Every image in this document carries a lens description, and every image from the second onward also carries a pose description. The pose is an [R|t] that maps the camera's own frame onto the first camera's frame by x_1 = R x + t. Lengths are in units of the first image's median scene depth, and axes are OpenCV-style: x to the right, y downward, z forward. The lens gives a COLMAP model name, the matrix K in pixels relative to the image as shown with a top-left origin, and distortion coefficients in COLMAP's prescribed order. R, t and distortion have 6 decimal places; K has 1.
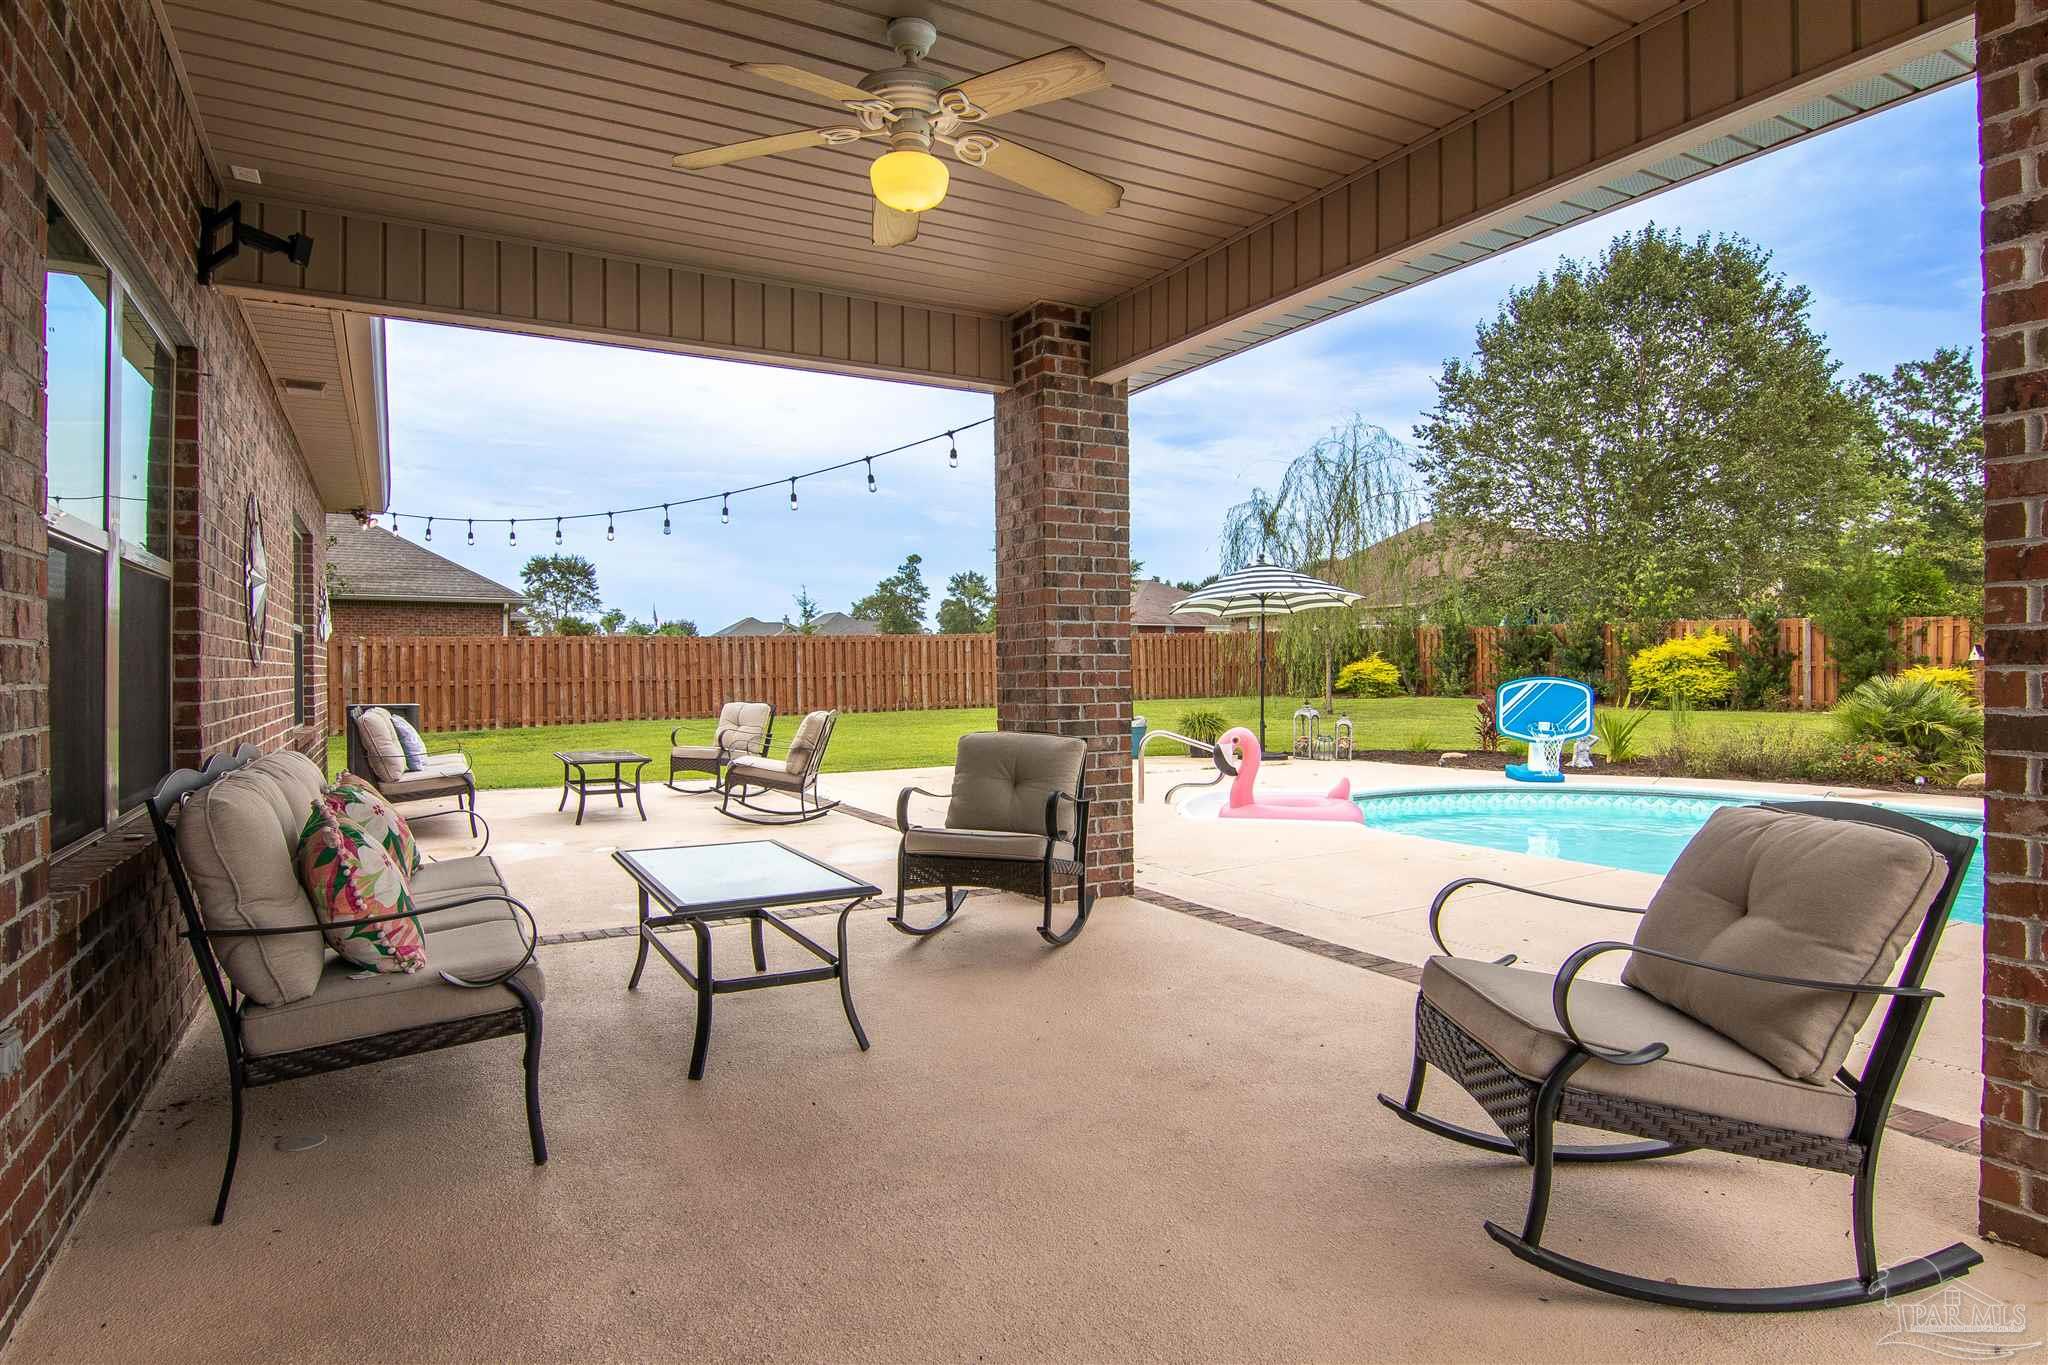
lens RADIAL K [[1078.0, 0, 1026.3], [0, 1078.0, 695.8], [0, 0, 1]] dist [0.012023, -0.019248]
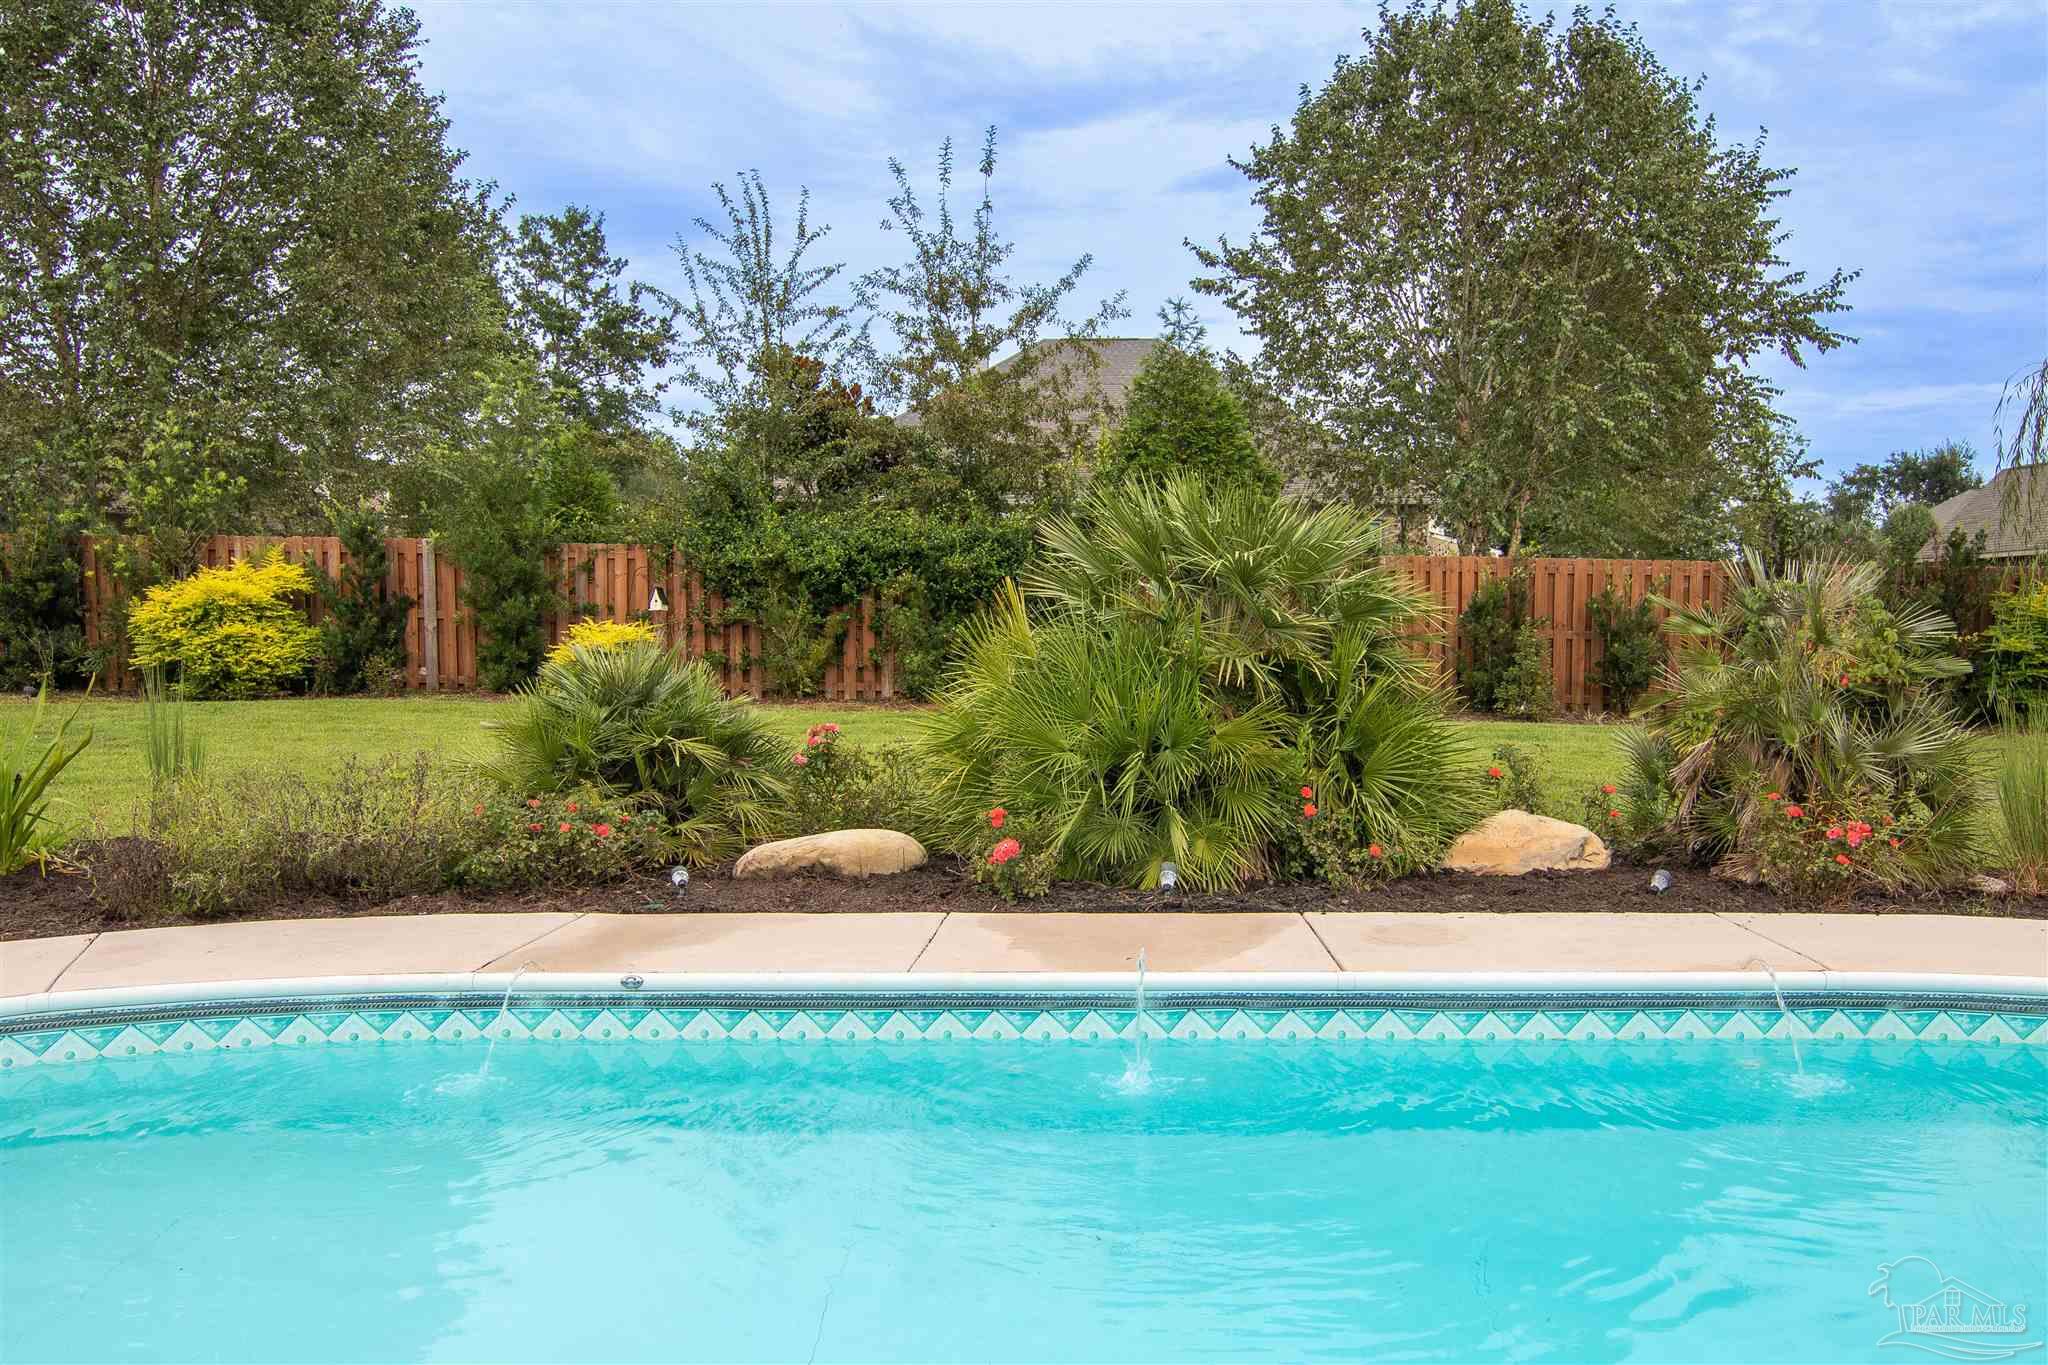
lens RADIAL K [[1415.9, 0, 1027.3], [0, 1415.9, 647.8], [0, 0, 1]] dist [0.000481, 0.000299]
pose [[0.512018, -0.015846, 0.858828, 0.201425], [0.019757, 0.999783, 0.006669, -0.009186], [-0.858747, 0.013553, 0.512220, 0.289898]]
